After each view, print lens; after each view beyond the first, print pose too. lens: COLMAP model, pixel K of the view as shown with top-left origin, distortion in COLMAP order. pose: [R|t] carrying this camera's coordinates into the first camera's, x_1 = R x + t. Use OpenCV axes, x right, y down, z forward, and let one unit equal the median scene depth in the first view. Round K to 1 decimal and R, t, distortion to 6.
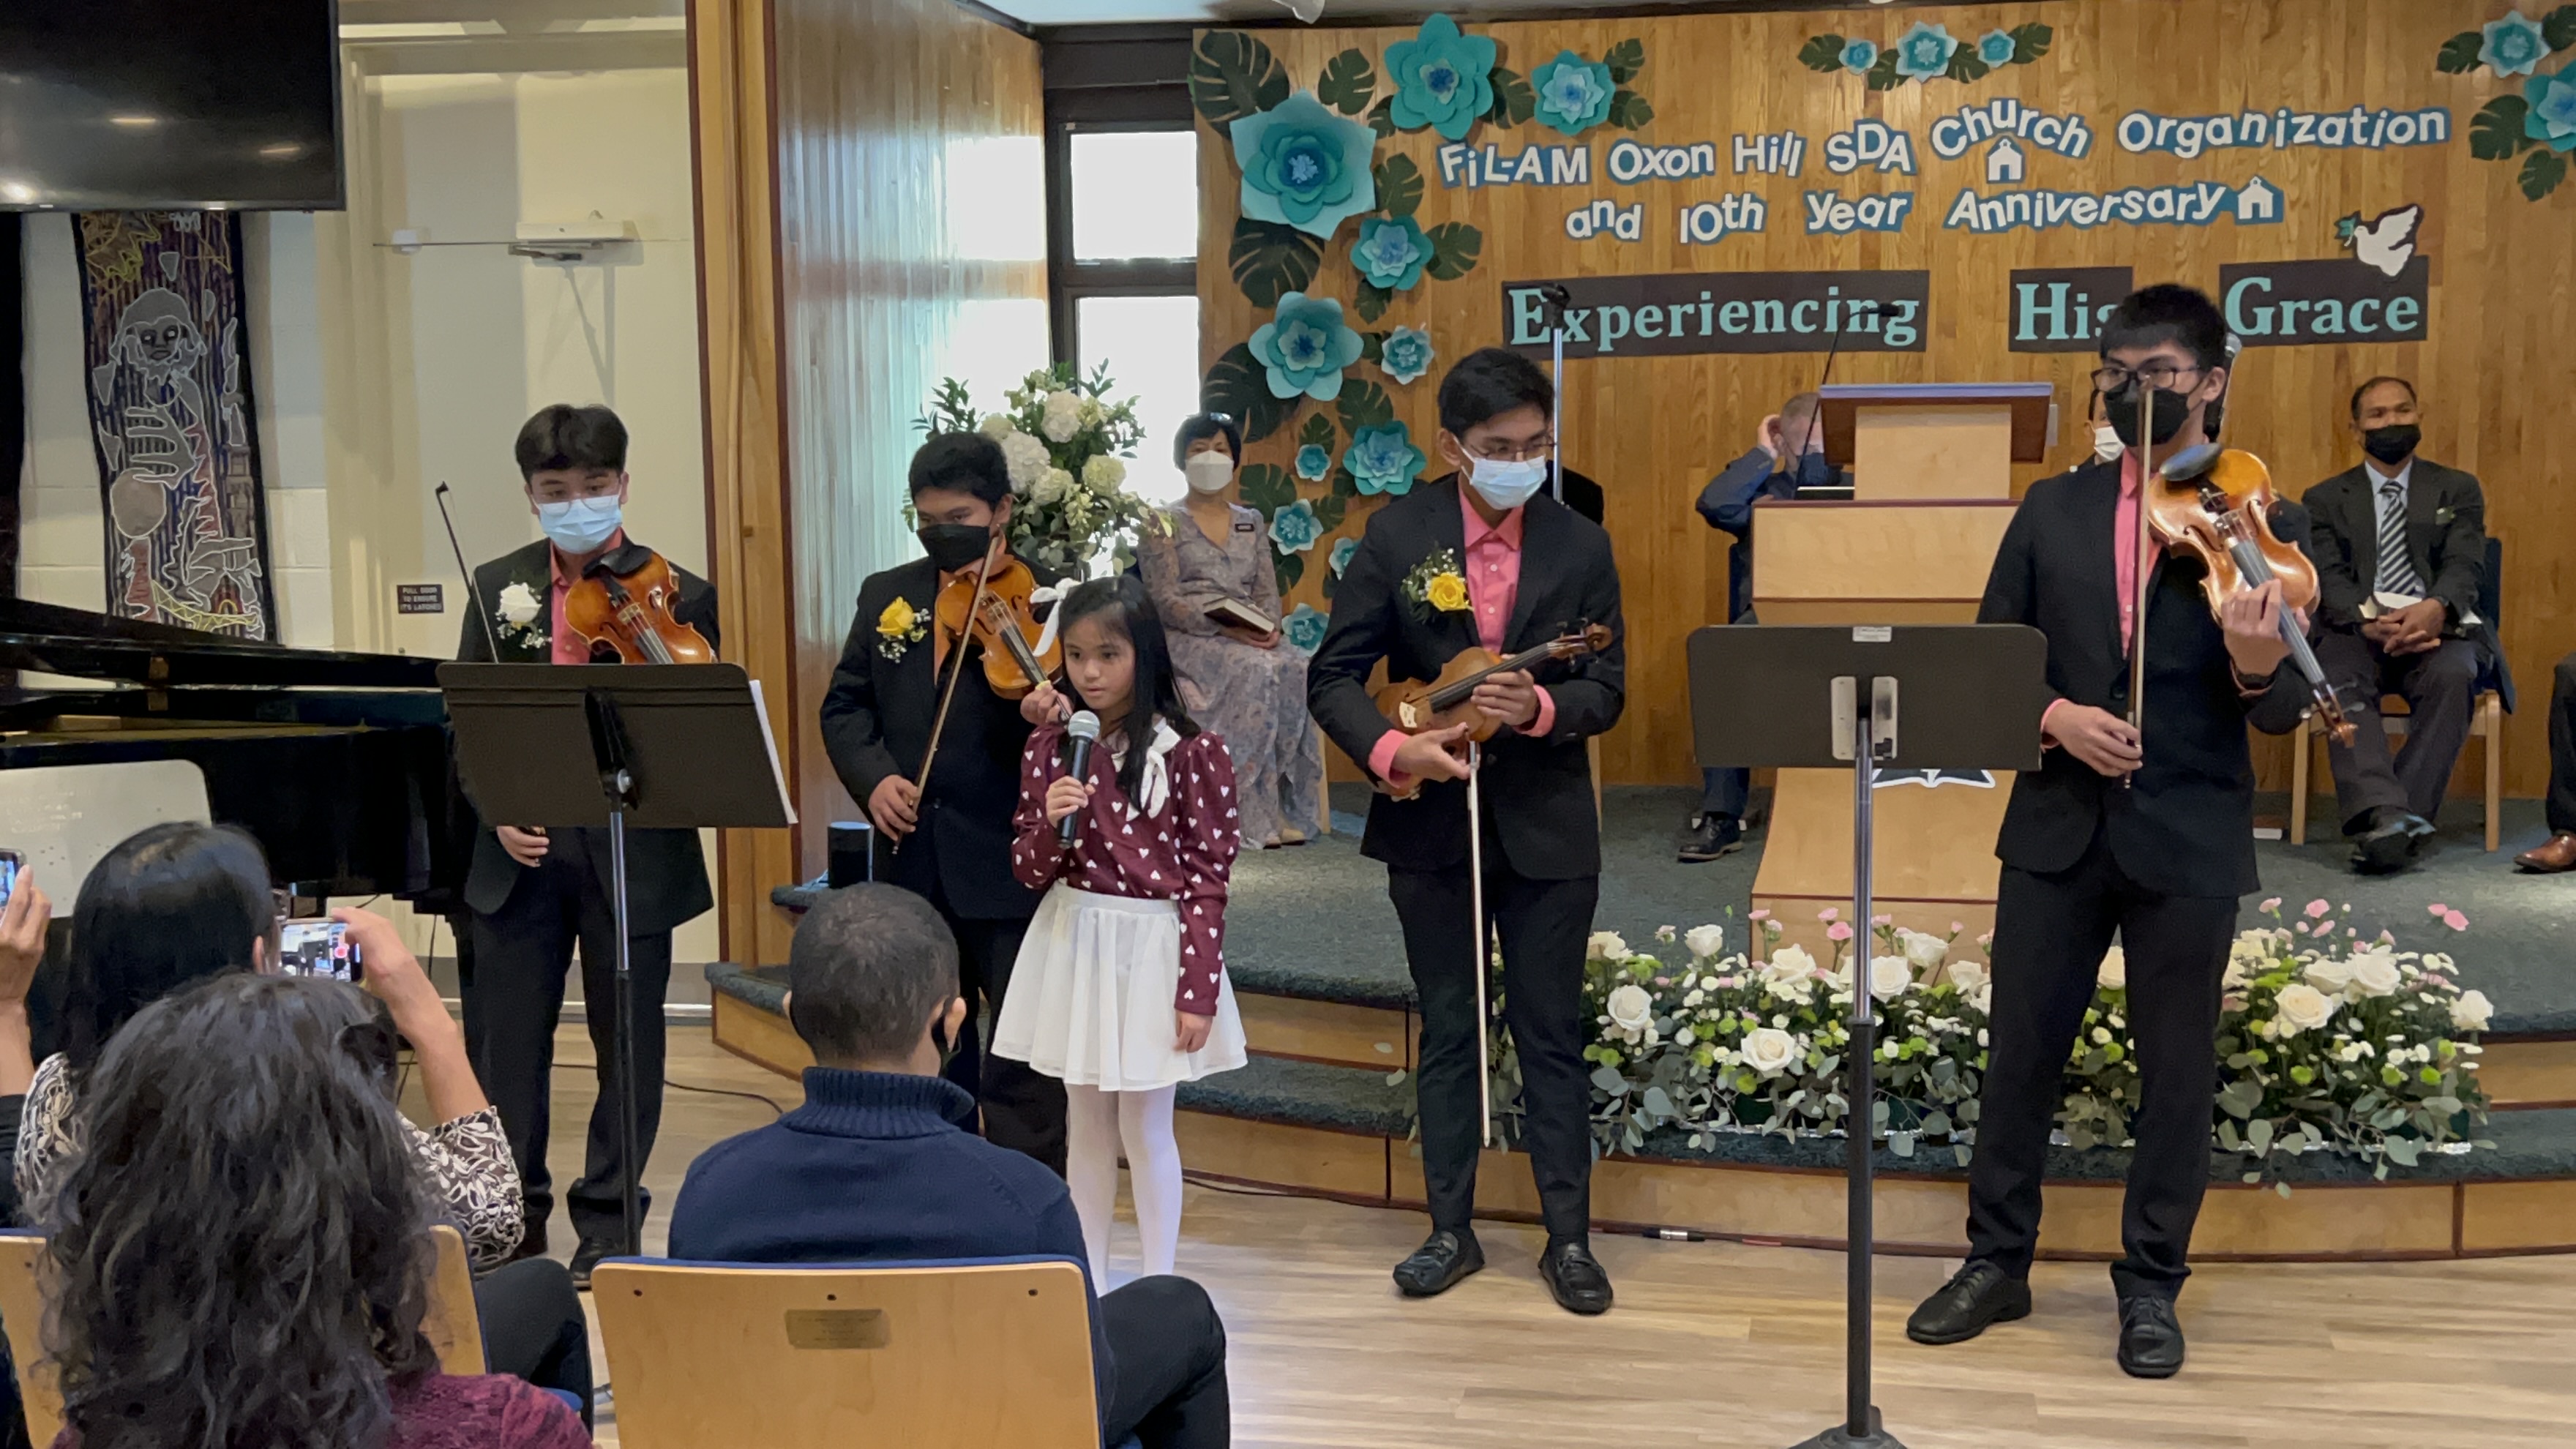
lens RADIAL K [[2935.4, 0, 1288.0], [0, 2935.4, 724.5], [0, 0, 1]] dist [0.215168, -0.728302]
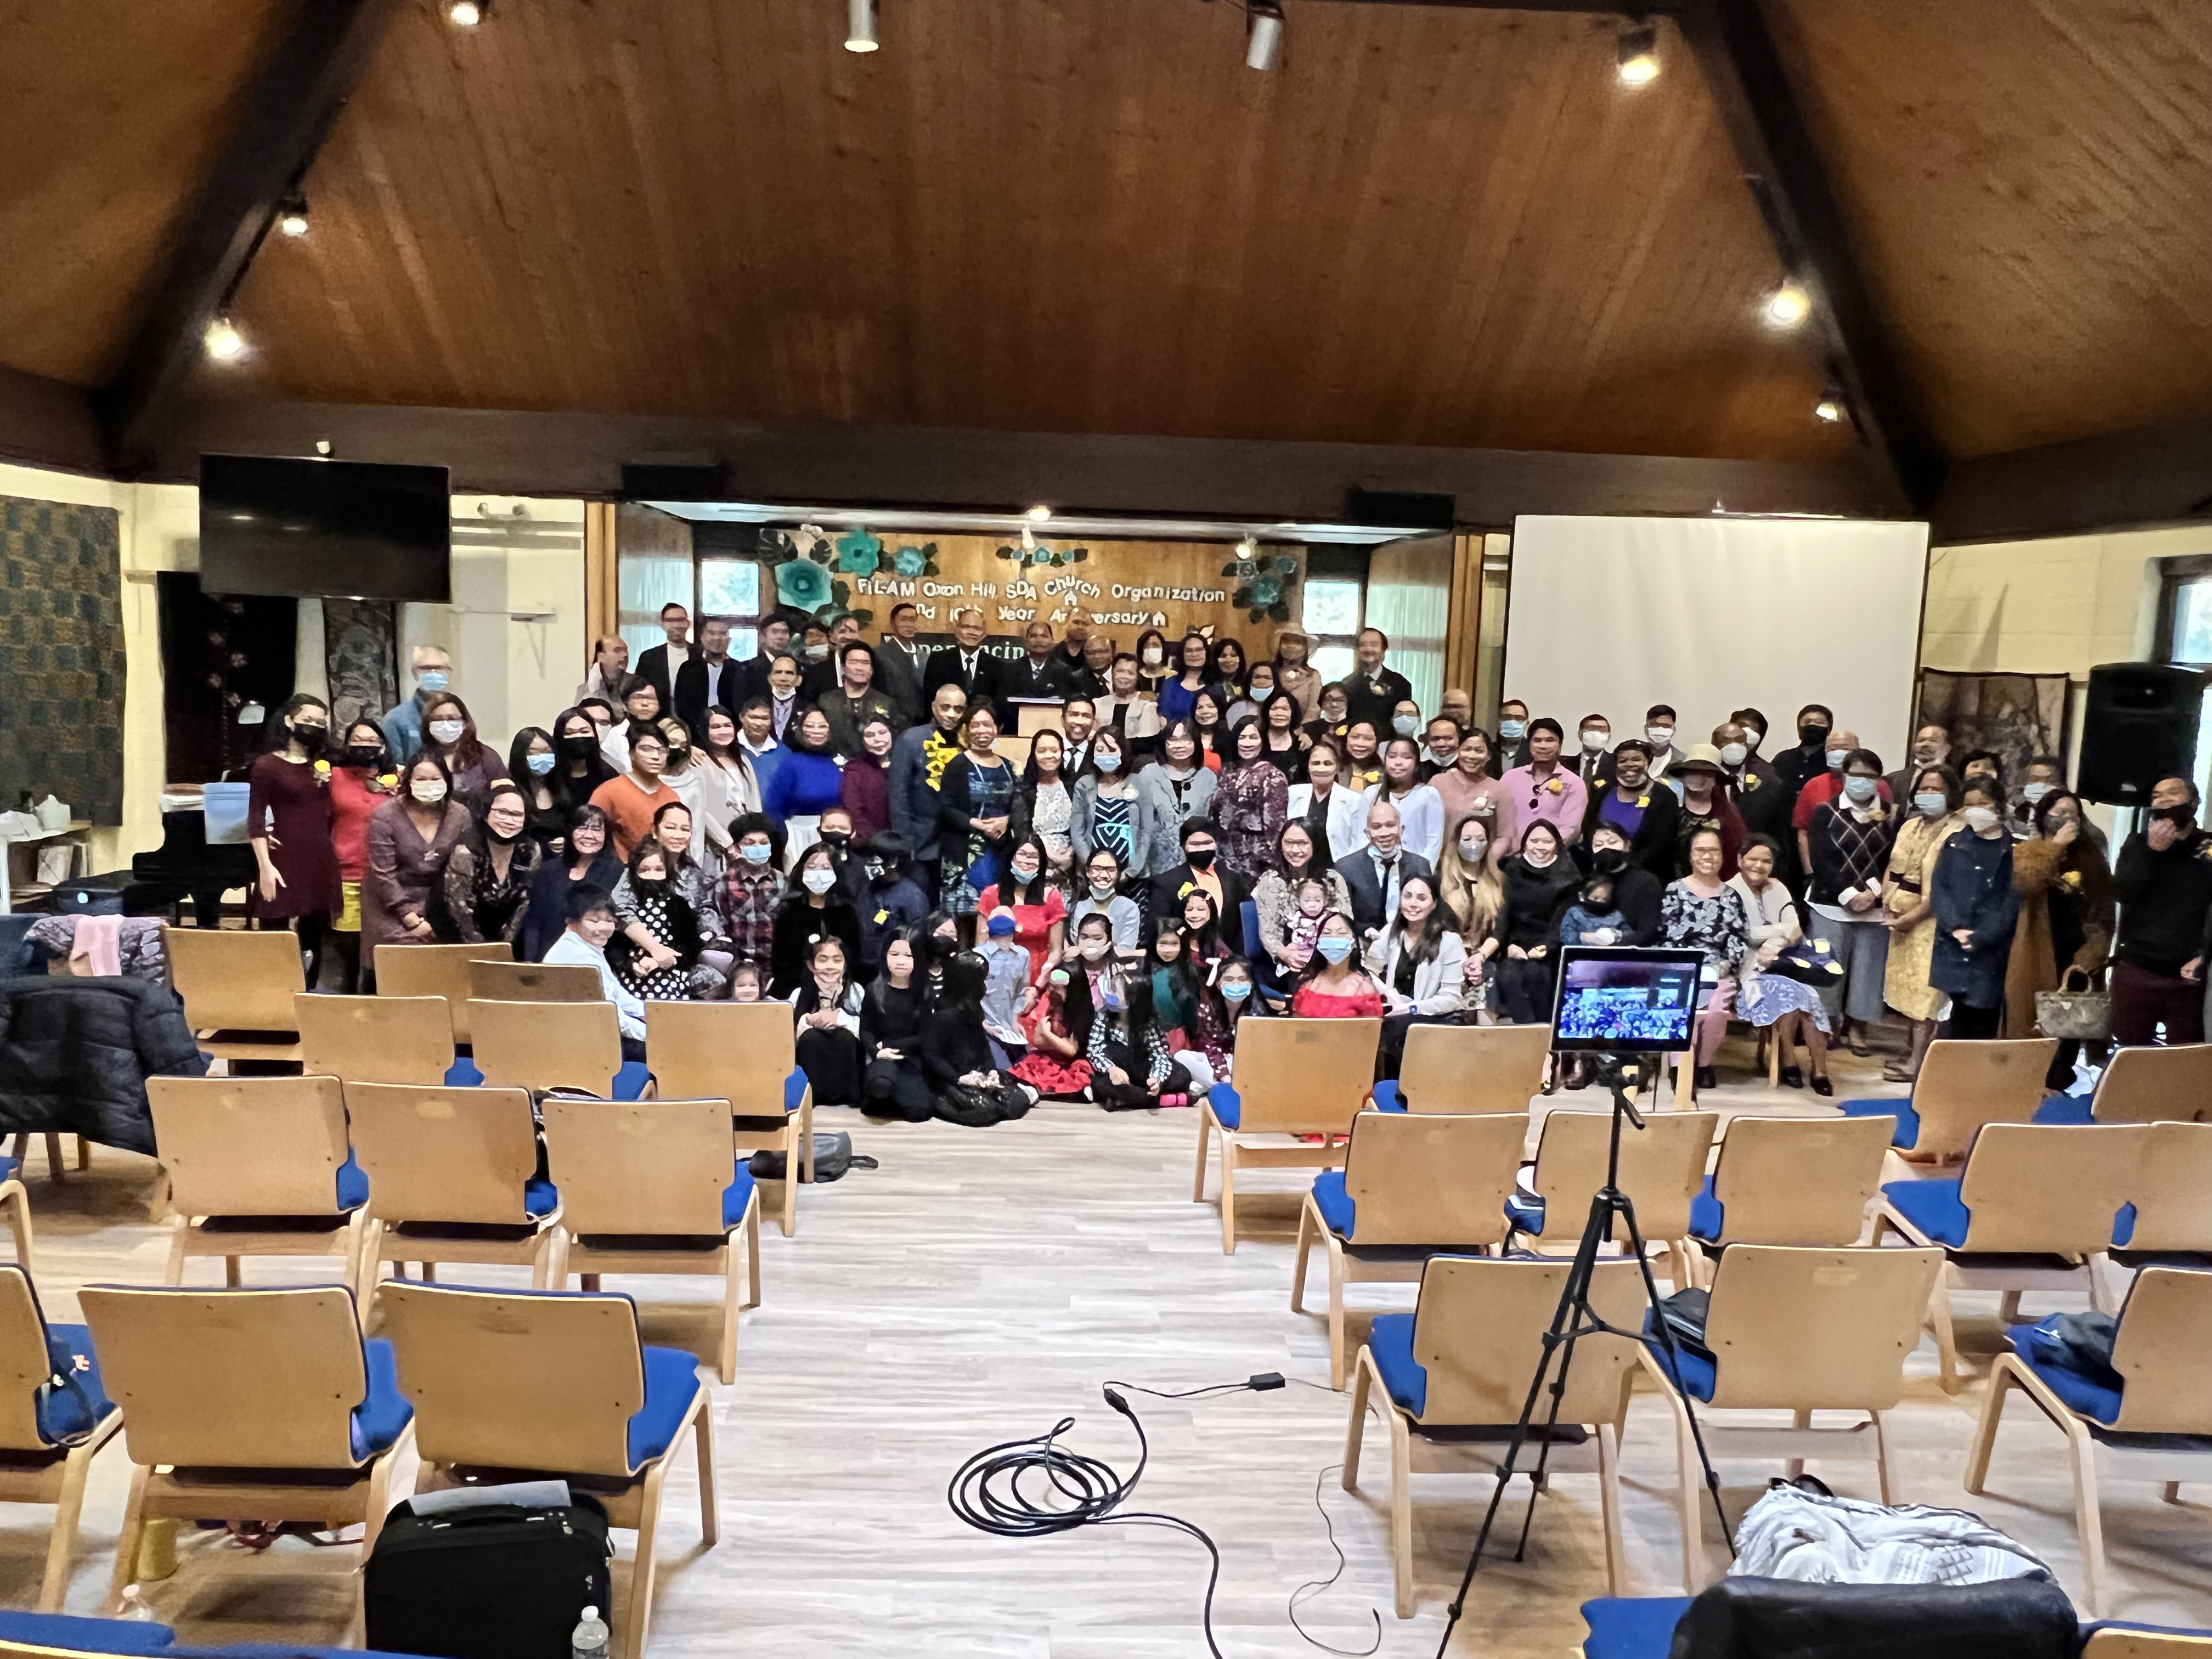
lens RADIAL K [[1563.7, 0, 1082.8], [0, 1563.7, 826.8], [0, 0, 1]] dist [-0.000410, -0.001862]
pose [[0.970547, 0.013137, 0.240553, -0.084073], [-0.017367, 0.999729, 0.015470, -0.005908], [-0.240285, -0.019192, 0.970513, -0.371844]]
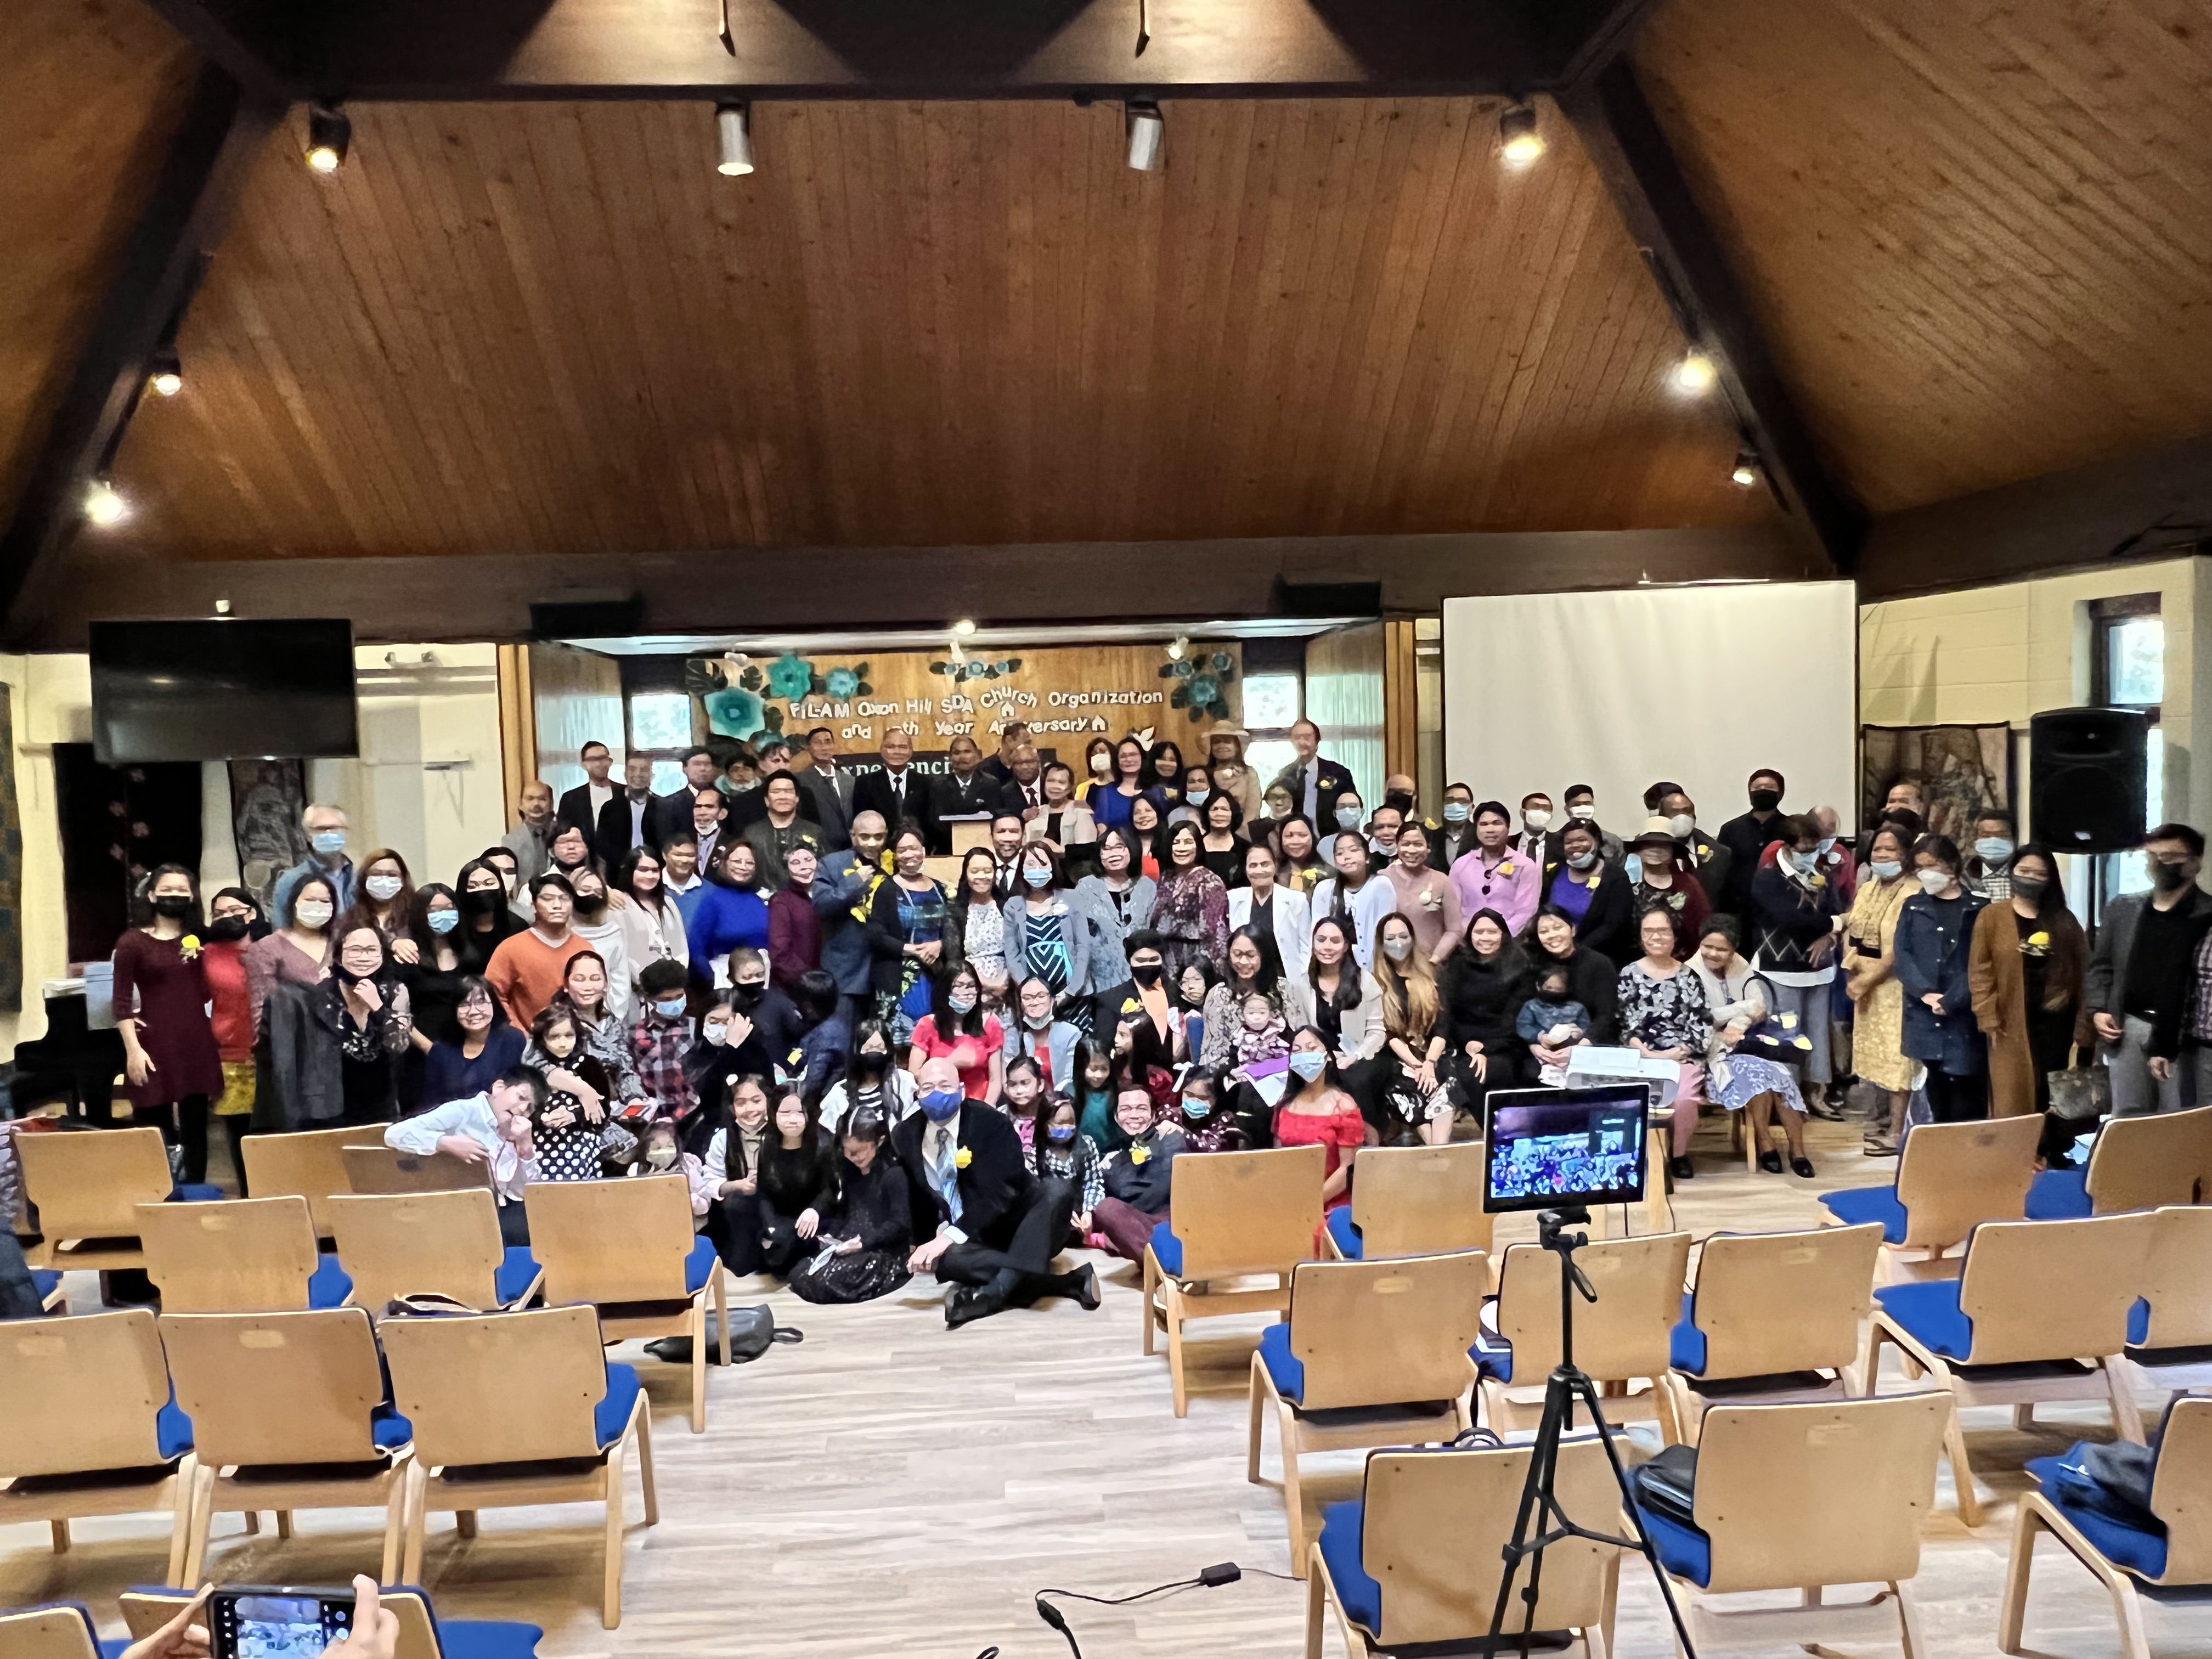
lens RADIAL K [[1537.3, 0, 1097.5], [0, 1537.3, 827.5], [0, 0, 1]] dist [-0.001913, -0.001101]
pose [[0.963711, -0.035781, 0.264538, -0.047491], [0.049972, 0.997639, -0.047108, -0.015919], [-0.262228, 0.058618, 0.963224, -0.331667]]
